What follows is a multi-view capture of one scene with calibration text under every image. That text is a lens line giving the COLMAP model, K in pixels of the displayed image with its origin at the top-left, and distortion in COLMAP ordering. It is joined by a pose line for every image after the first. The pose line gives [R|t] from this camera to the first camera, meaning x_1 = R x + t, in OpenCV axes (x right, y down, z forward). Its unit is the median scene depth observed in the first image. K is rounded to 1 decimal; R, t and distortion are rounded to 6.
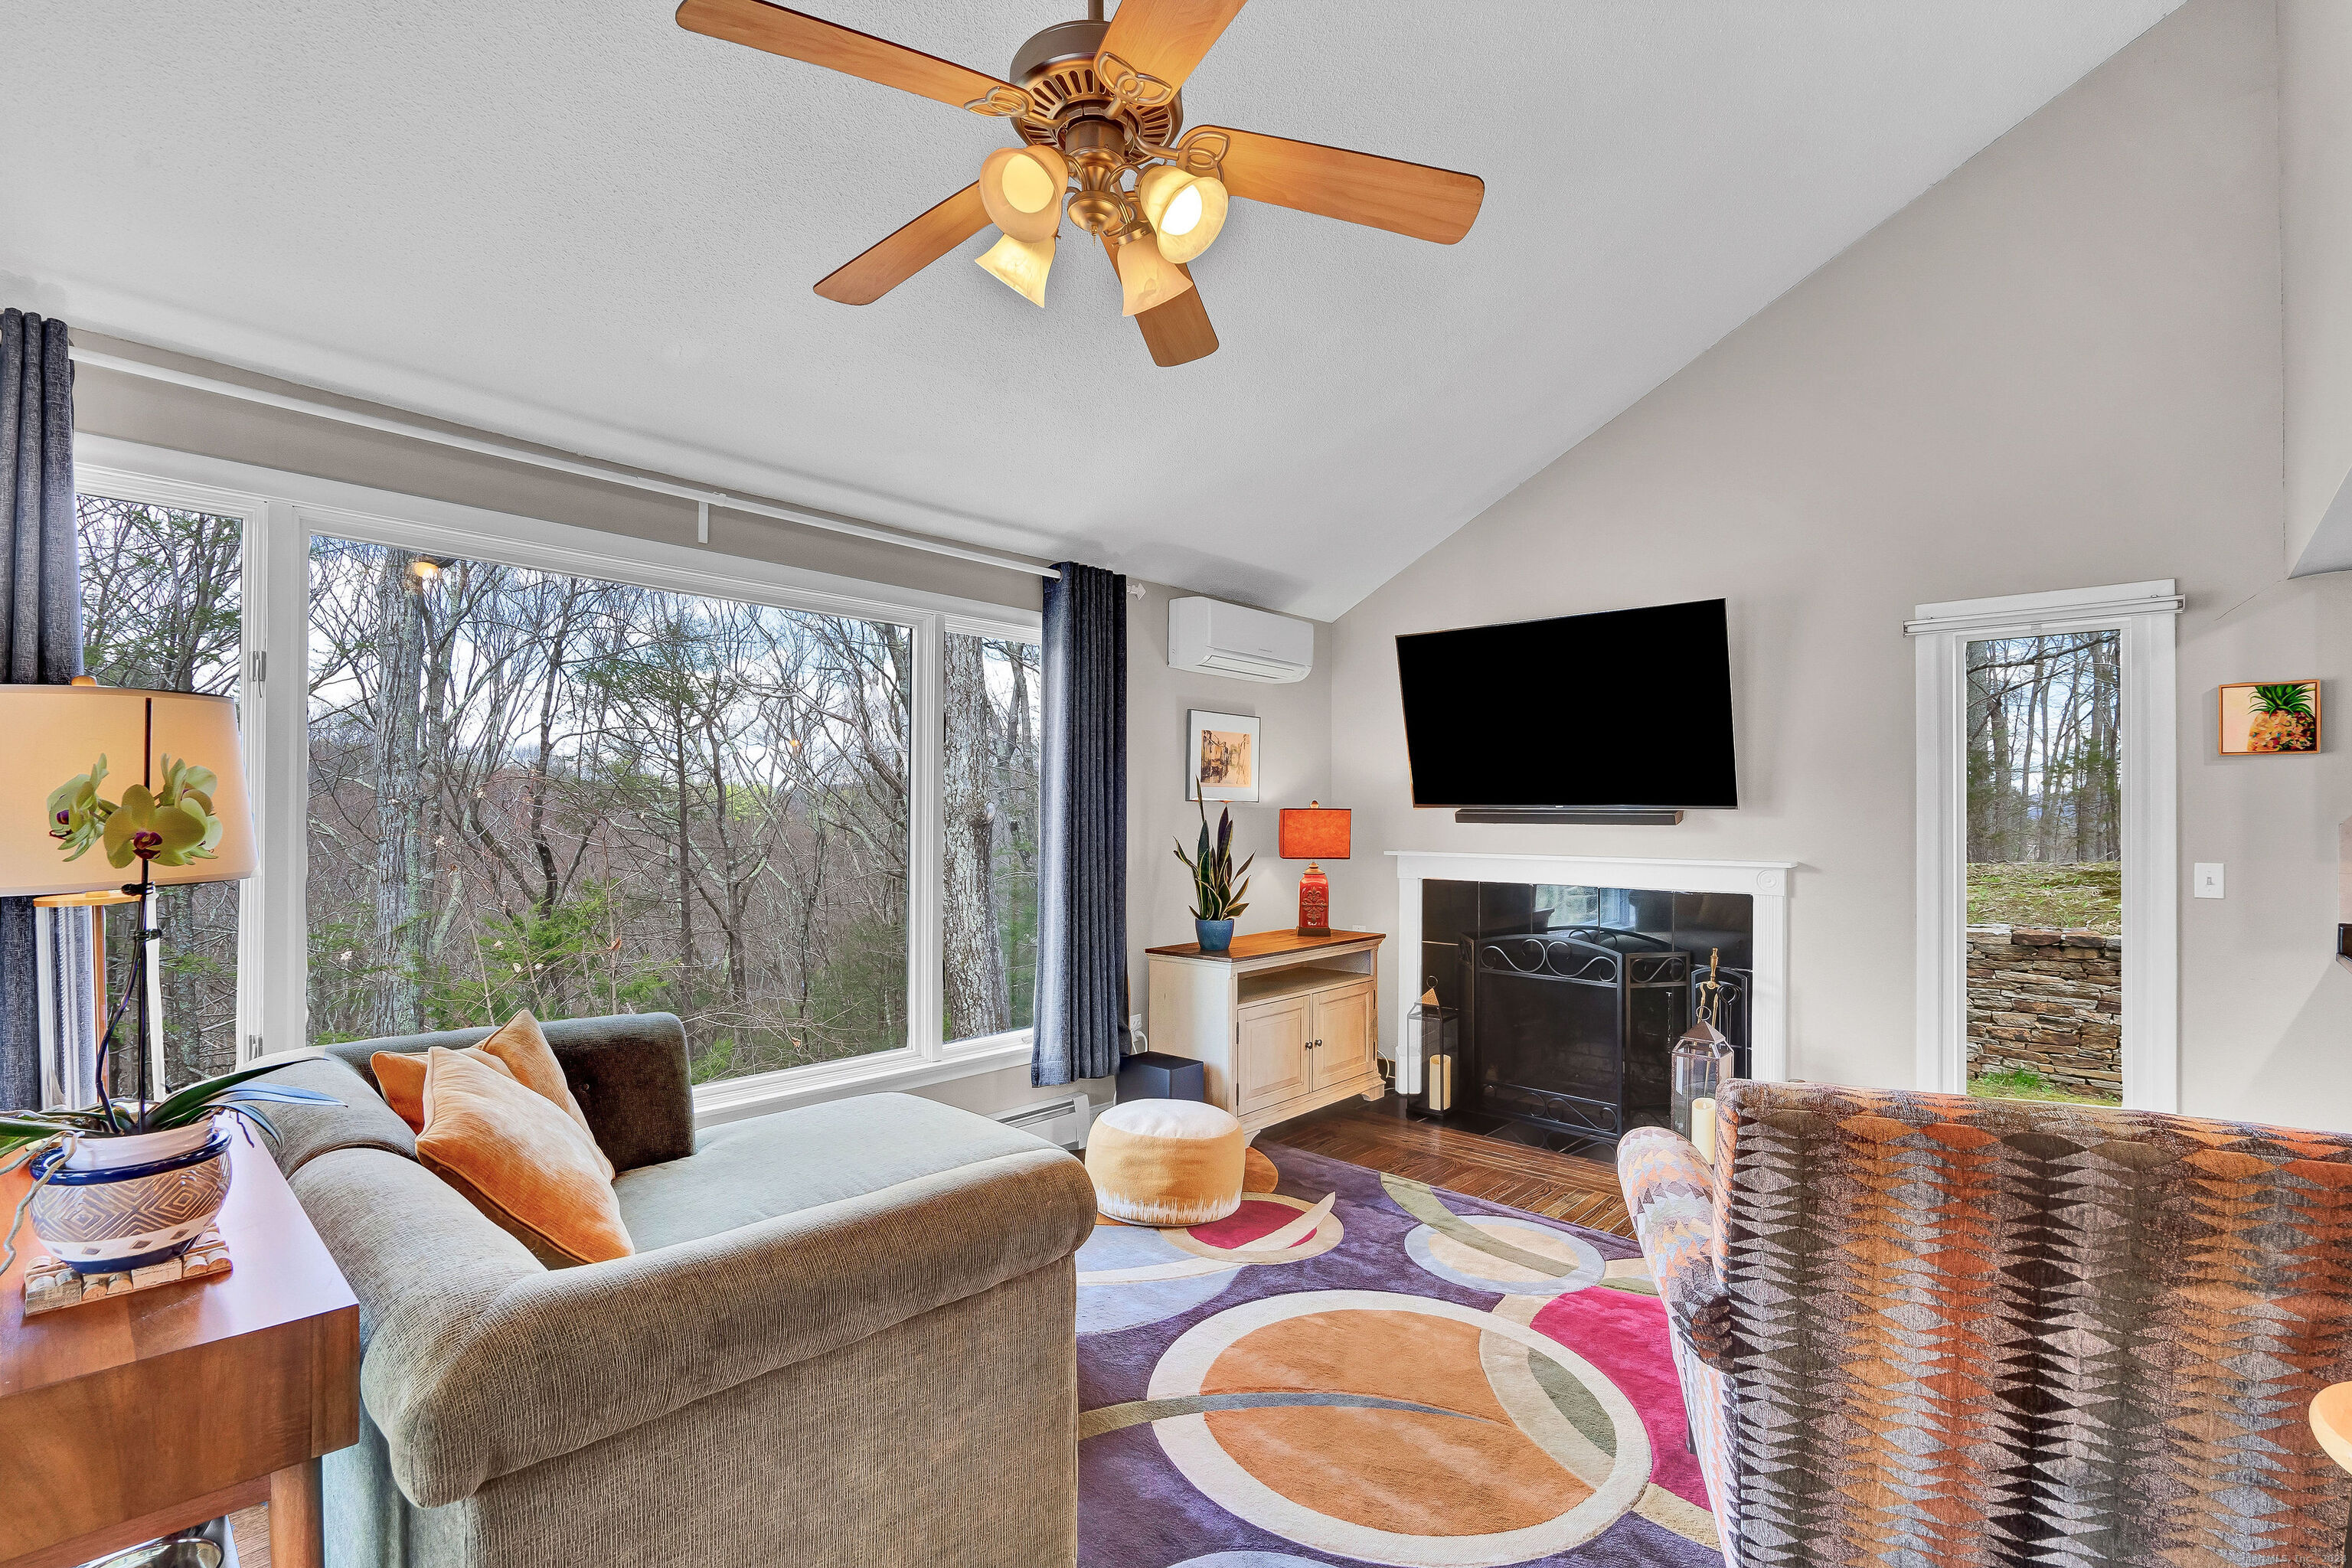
lens RADIAL K [[1090.8, 0, 1175.8], [0, 1090.8, 808.0], [0, 0, 1]] dist [-0.002622, -0.000003]
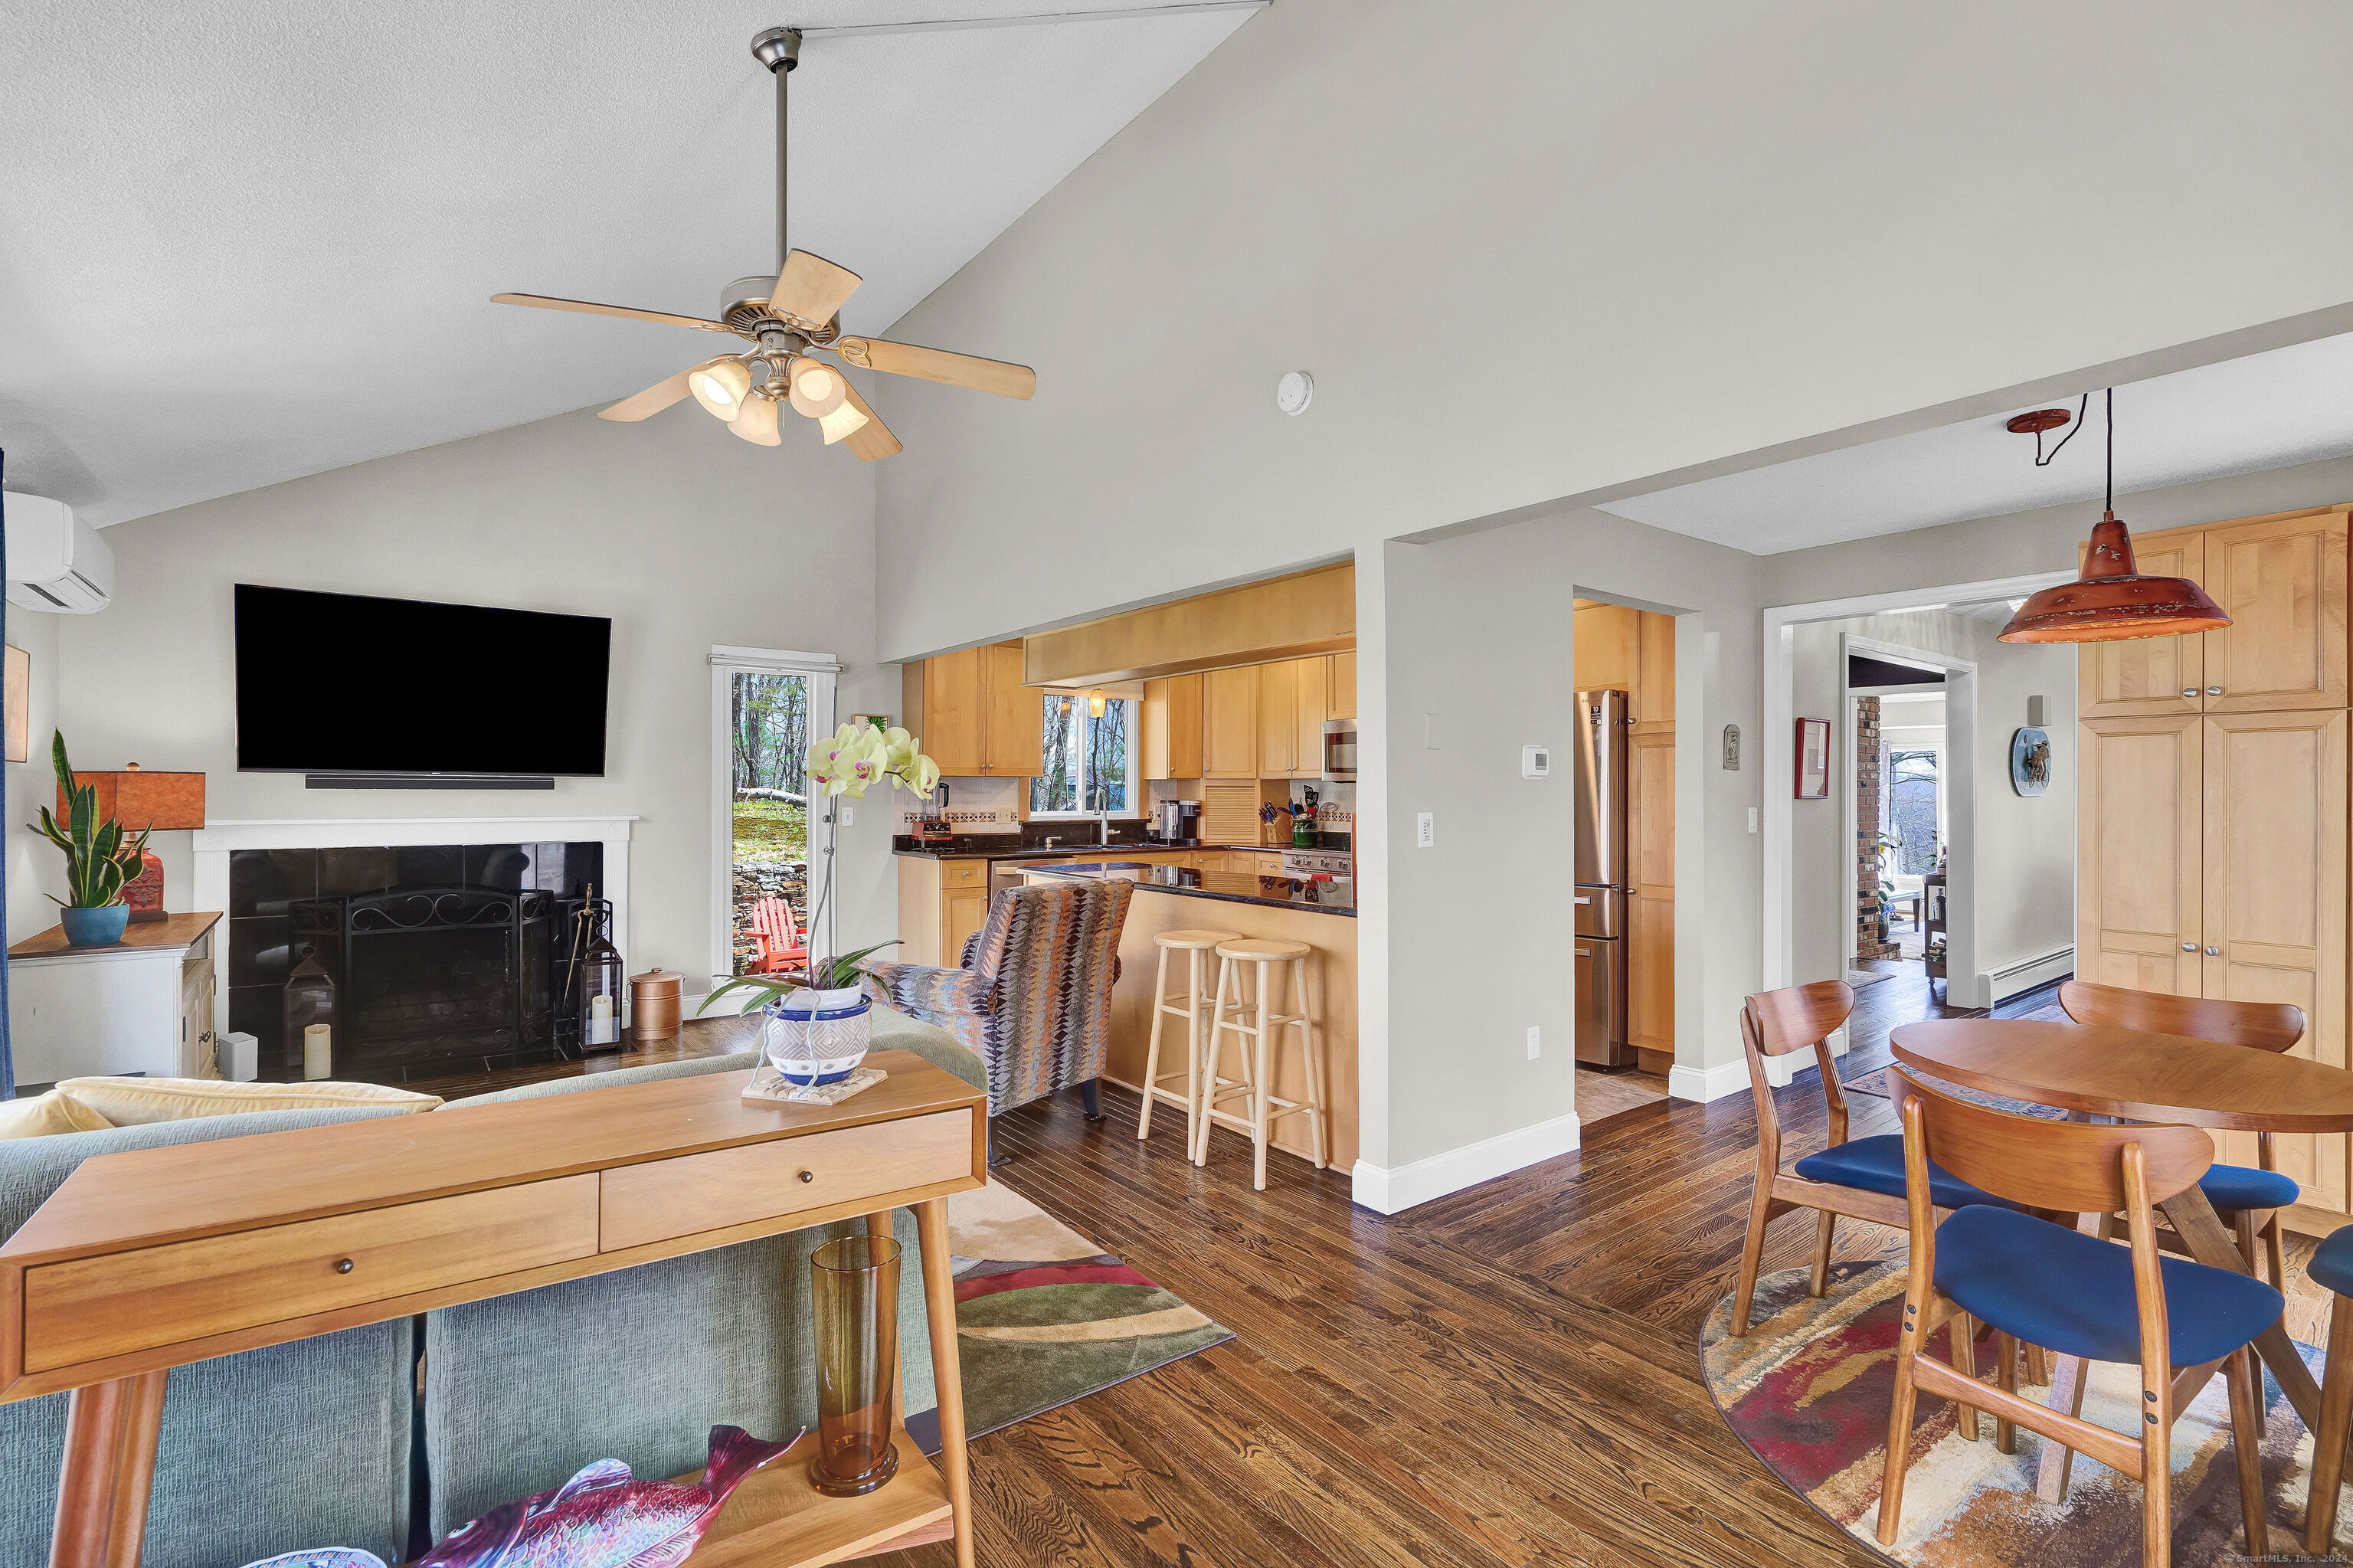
lens RADIAL K [[1076.7, 0, 1177.1], [0, 1076.7, 791.0], [0, 0, 1]] dist [-0.001727, 0.000676]
pose [[0.192983, -0.003596, 0.981196, -0.664455], [-0.006008, 0.999970, 0.004847, 0.007843], [-0.981184, -0.006830, 0.192955, 0.065516]]
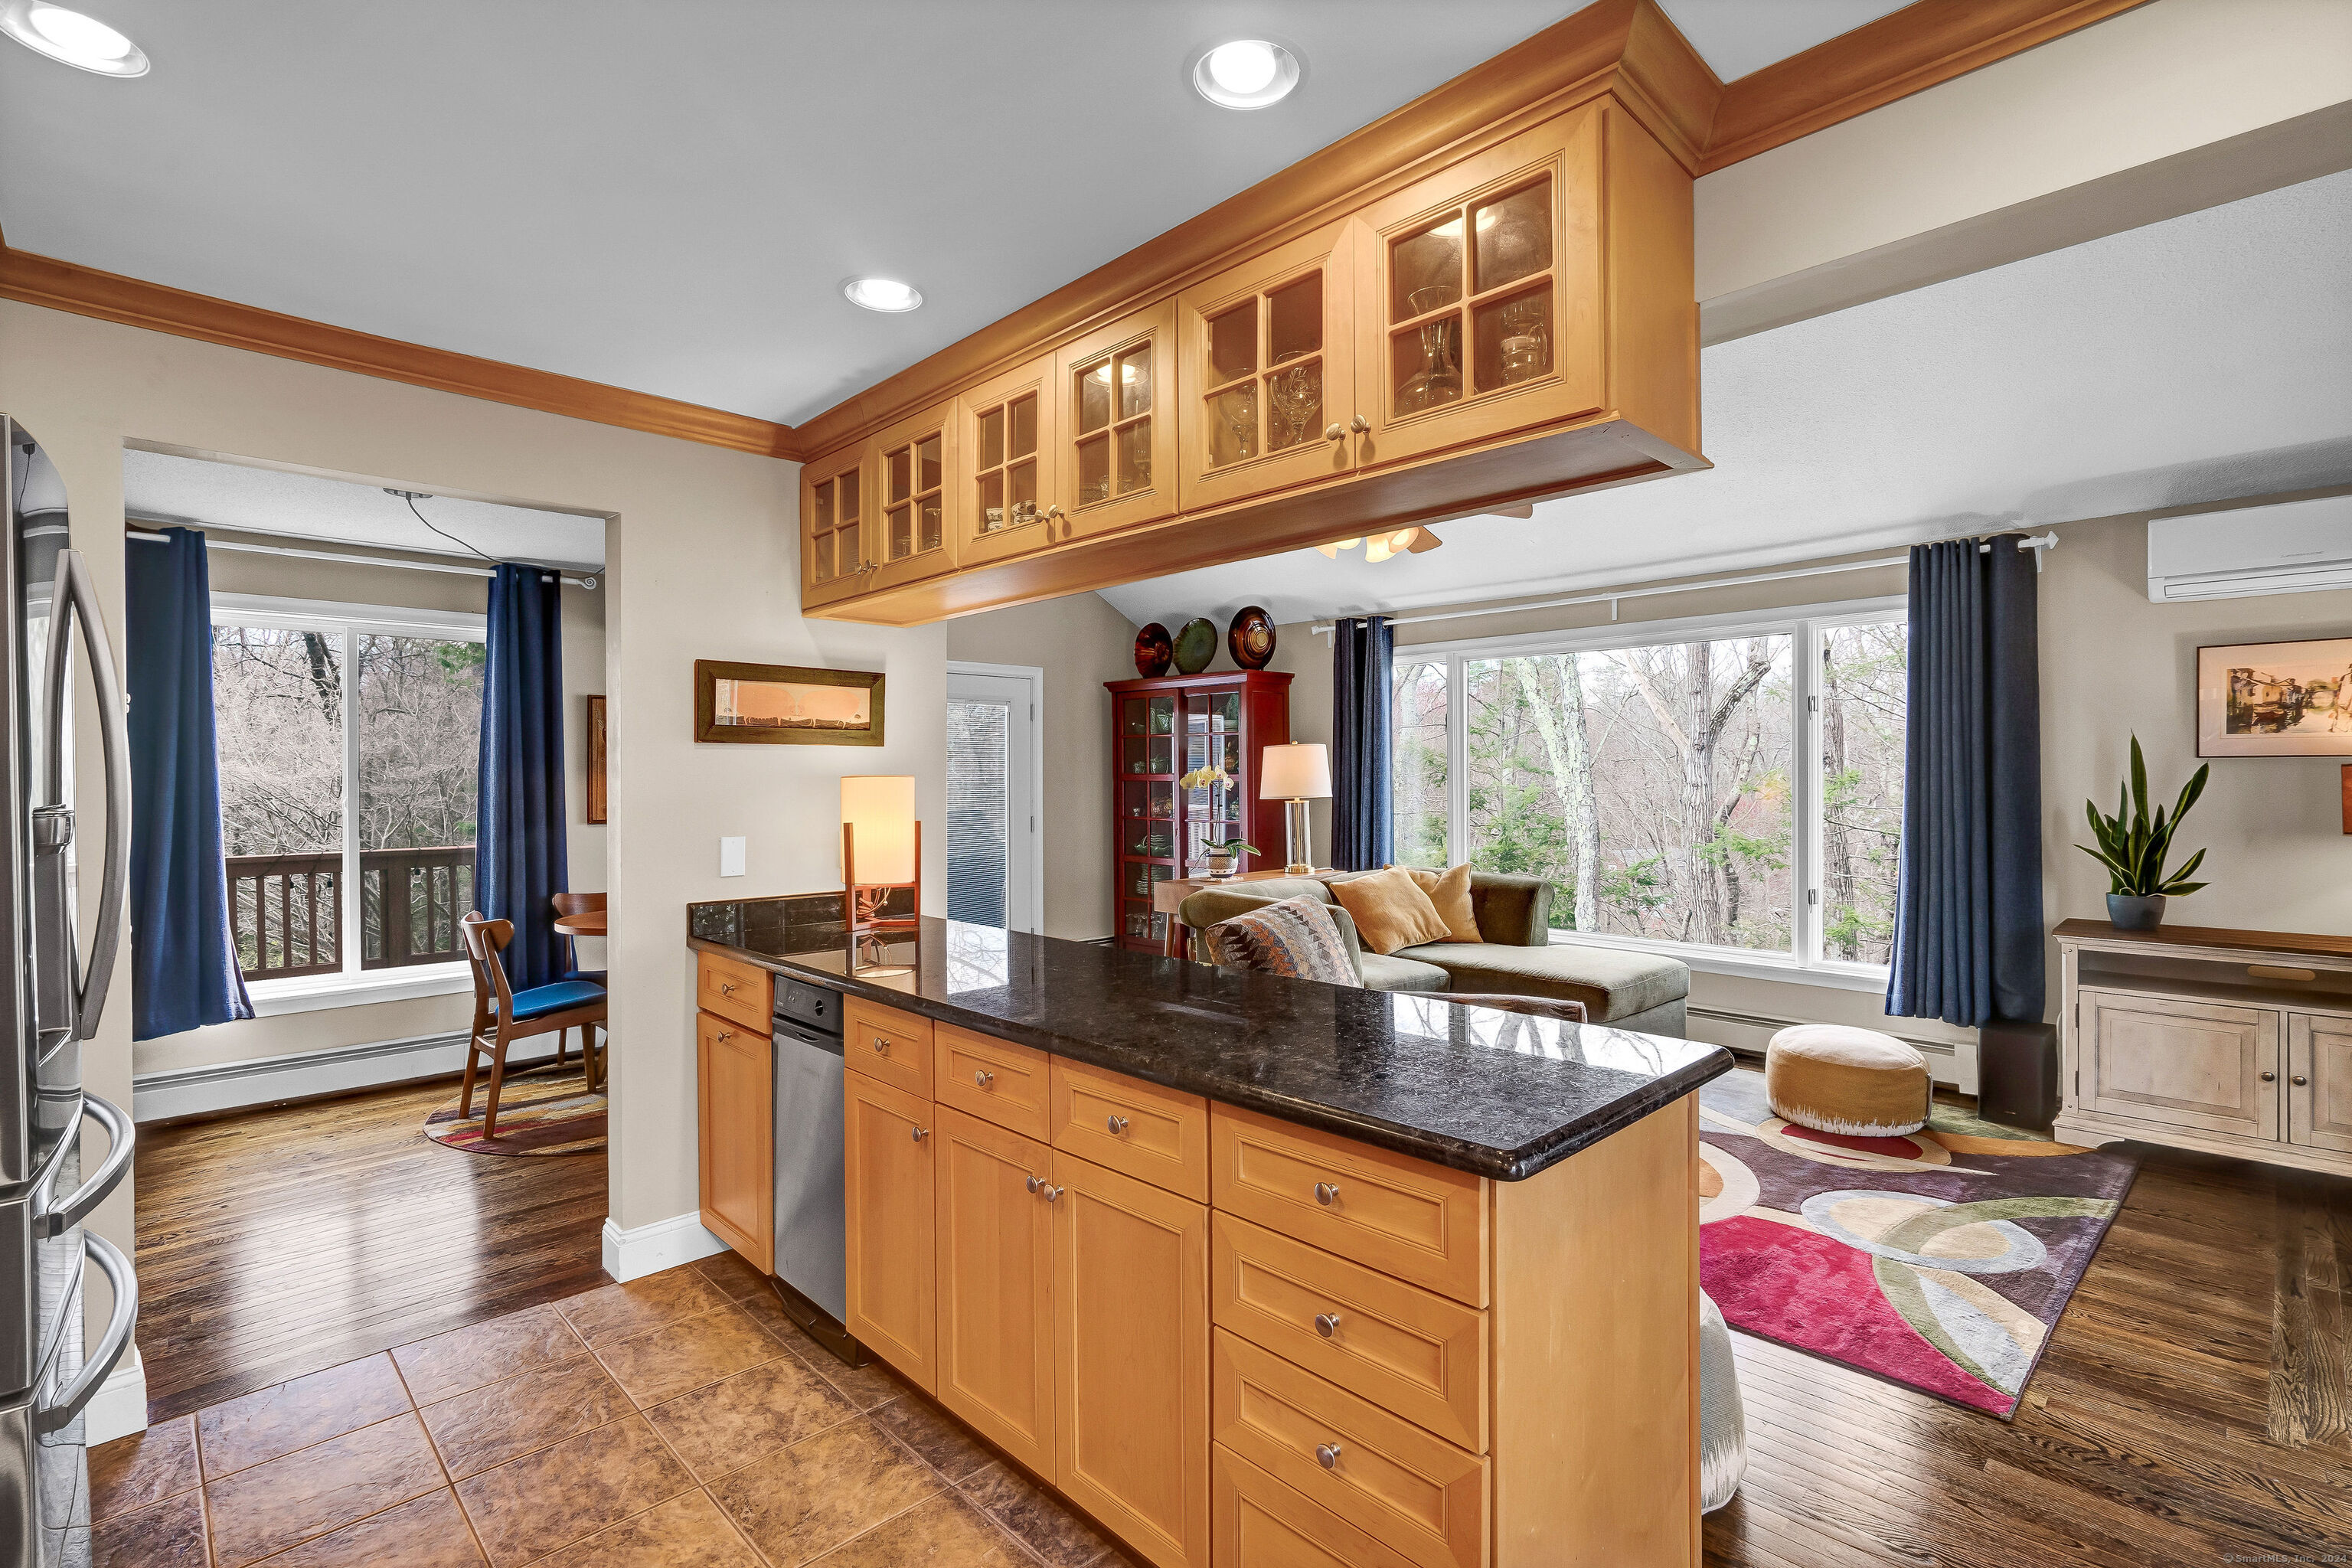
lens RADIAL K [[1096.2, 0, 1177.8], [0, 1096.2, 793.3], [0, 0, 1]] dist [-0.007589, 0.005446]
pose [[-0.070954, 0.009277, -0.997436, 1.065330], [0.009320, 0.999919, 0.008637, 0.006639], [0.997436, -0.008683, -0.071034, 0.339327]]
